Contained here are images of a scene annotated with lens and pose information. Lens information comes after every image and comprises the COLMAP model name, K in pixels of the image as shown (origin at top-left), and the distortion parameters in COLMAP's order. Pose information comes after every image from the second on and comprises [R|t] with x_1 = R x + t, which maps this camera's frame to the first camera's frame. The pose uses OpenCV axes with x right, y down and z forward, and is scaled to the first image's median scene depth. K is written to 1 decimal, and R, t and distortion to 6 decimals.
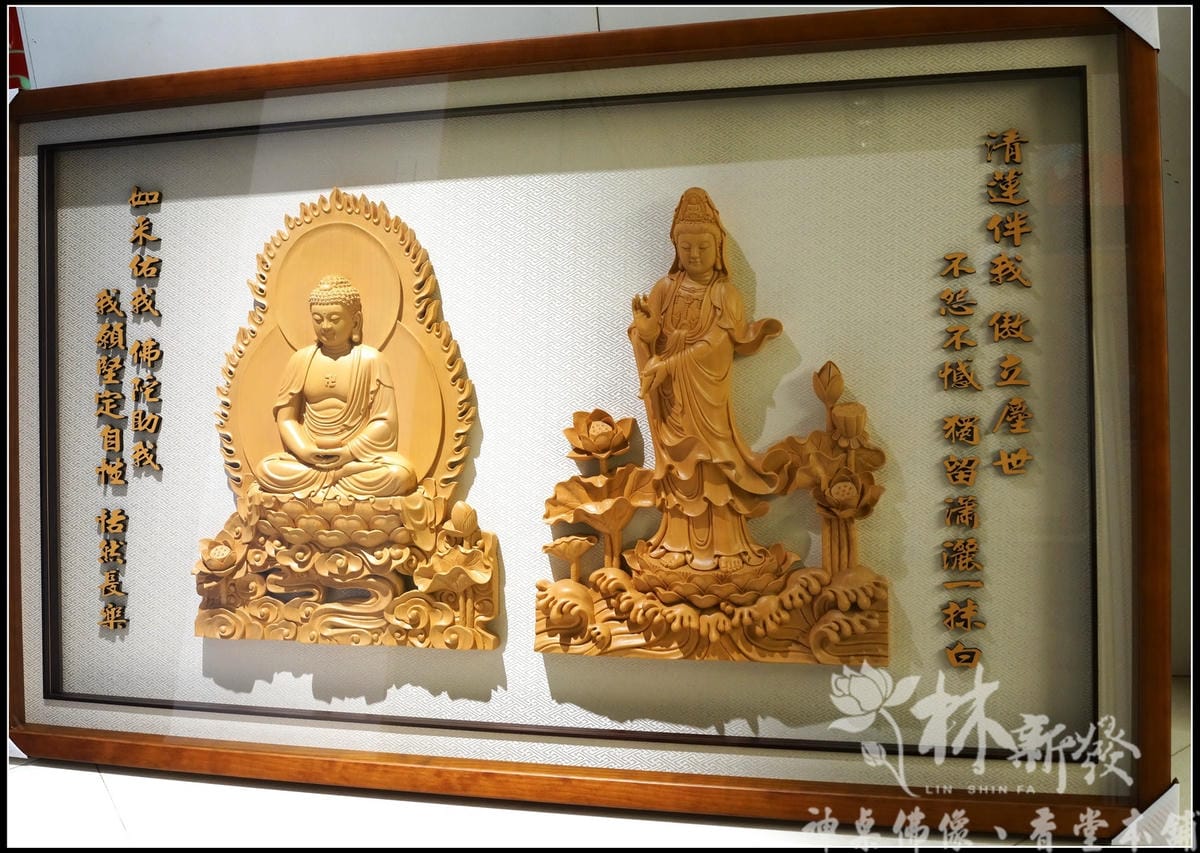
lens RADIAL K [[1326.6, 0, 545.2], [0, 1326.6, 389.6], [0, 0, 1]] dist [-0.065426, 0.011303]
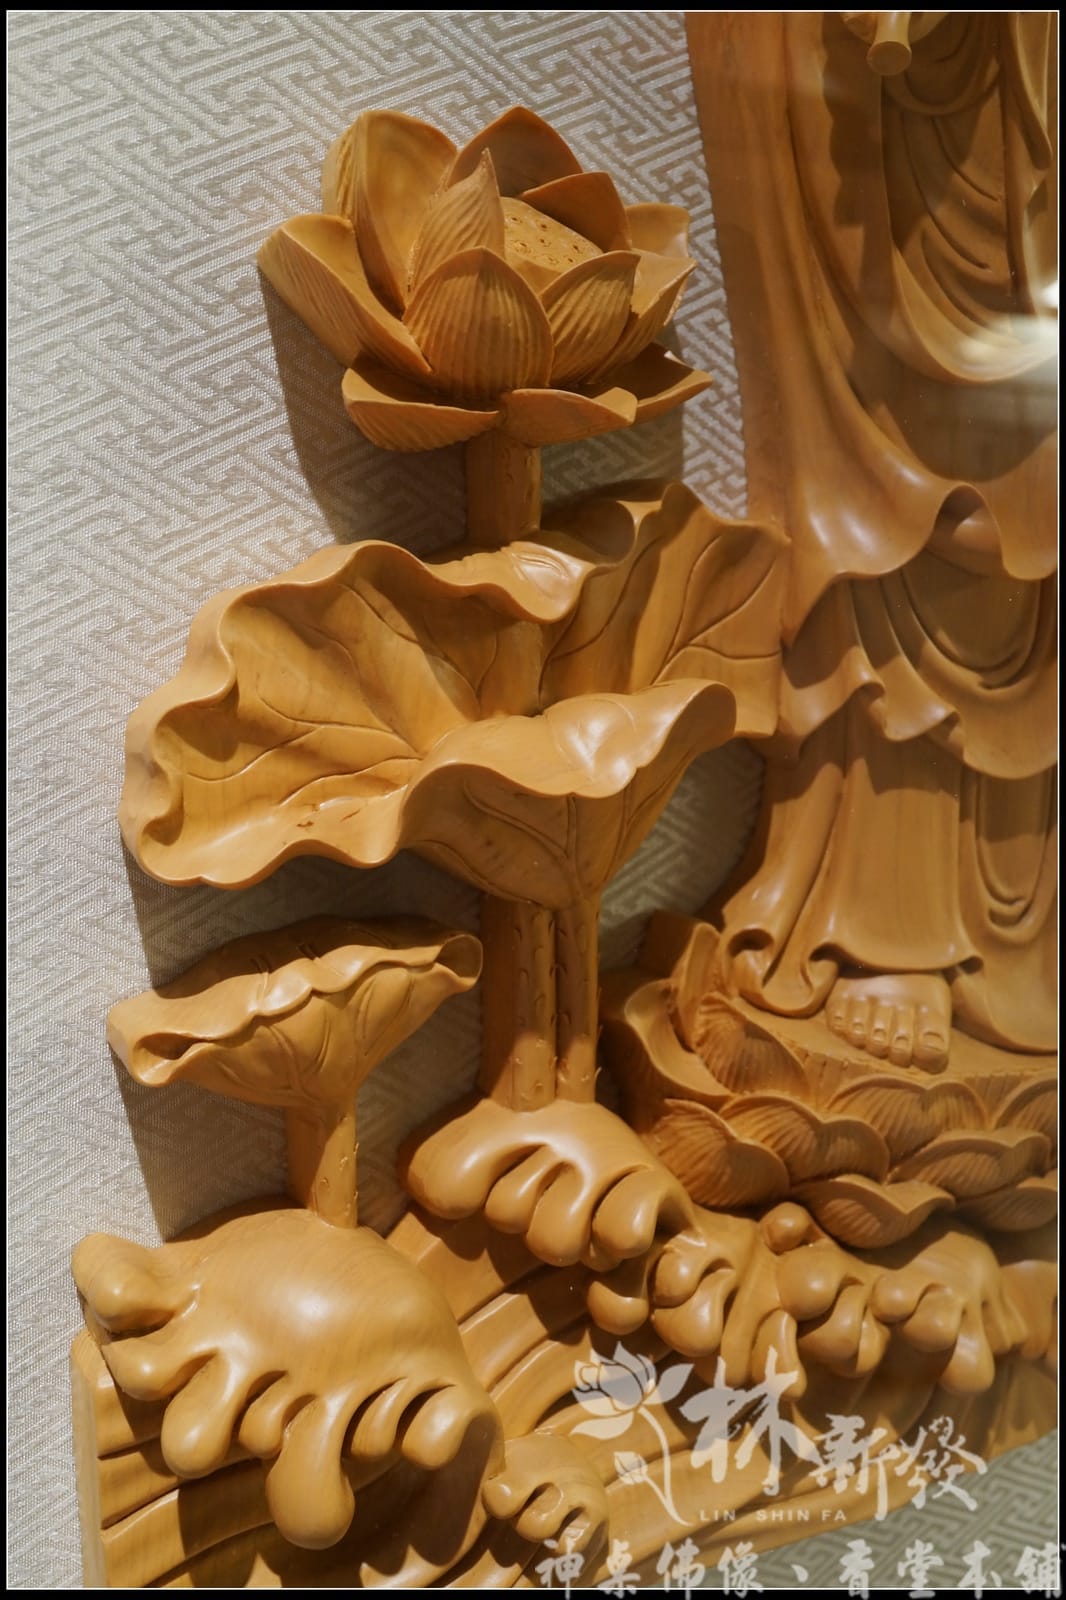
lens RADIAL K [[1572.0, 0, 533.0], [0, 1572.0, 800.0], [0, 0, 1]] dist [-0.058303, -0.118844]
pose [[0.698133, -0.069712, 0.712566, -0.091348], [-0.035437, 0.990664, 0.131637, 0.069524], [-0.715090, -0.117151, 0.689145, 0.863412]]
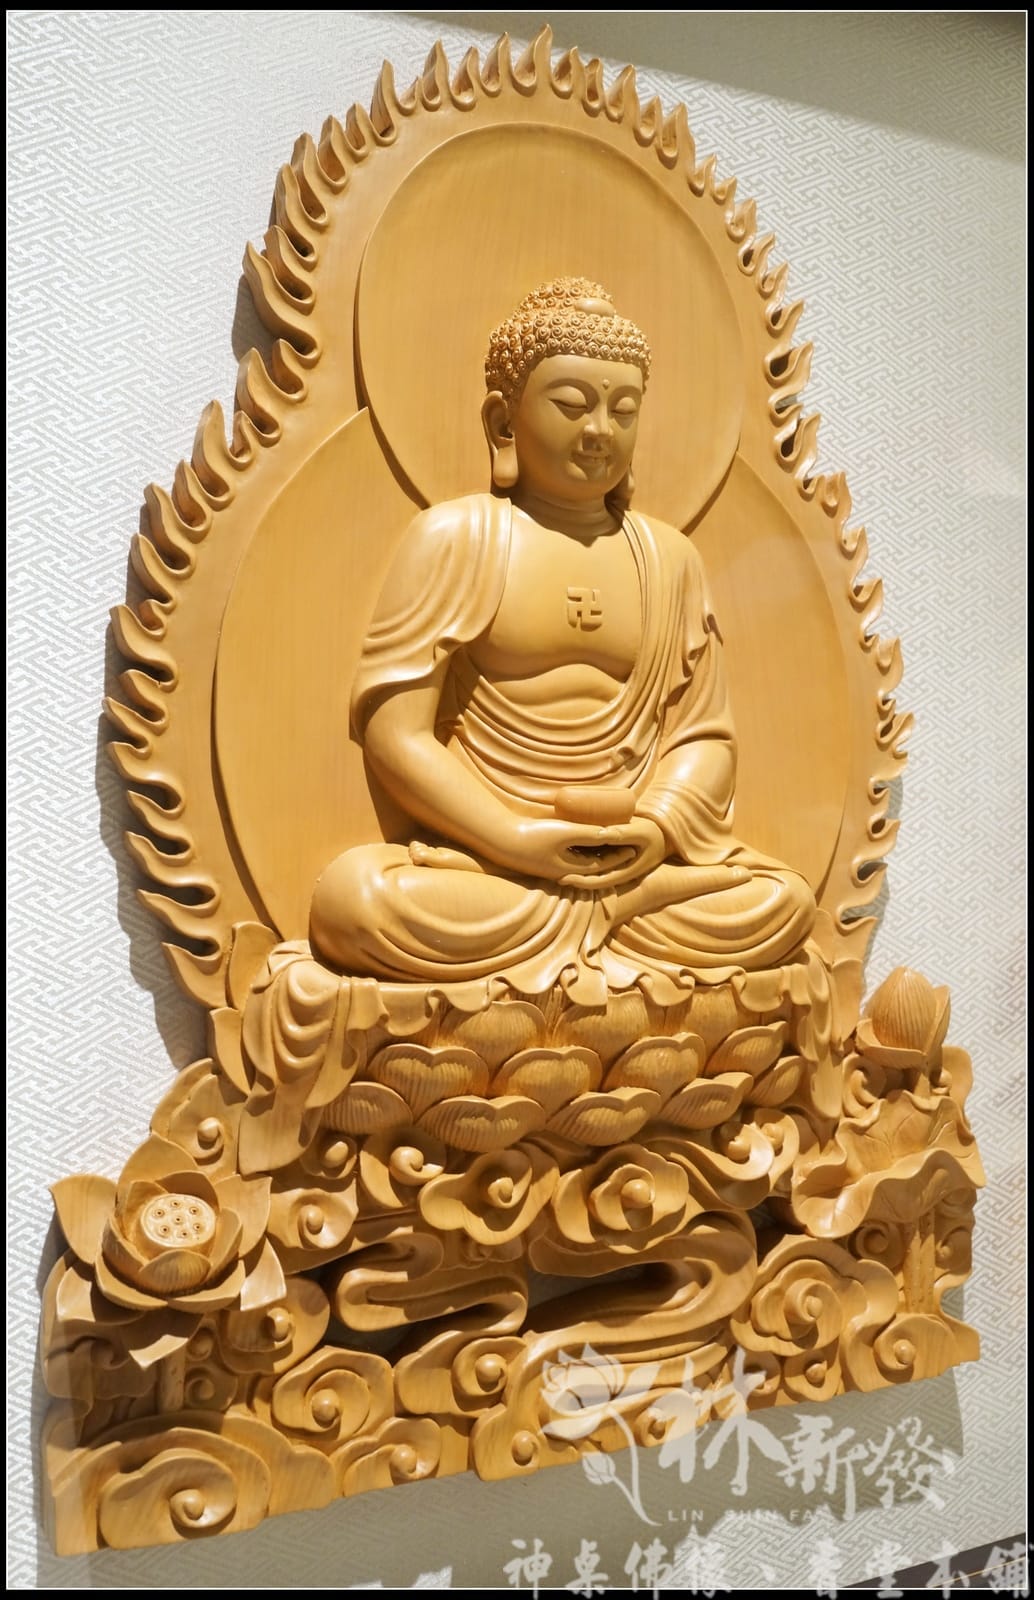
lens RADIAL K [[1591.3, 0, 517.0], [0, 1591.3, 800.0], [0, 0, 1]] dist [-0.064364, -0.003354]
pose [[0.725127, 0.018986, 0.688353, -0.450823], [0.005723, 0.999419, -0.033594, 0.053417], [-0.688591, 0.028299, 0.724597, 0.776675]]
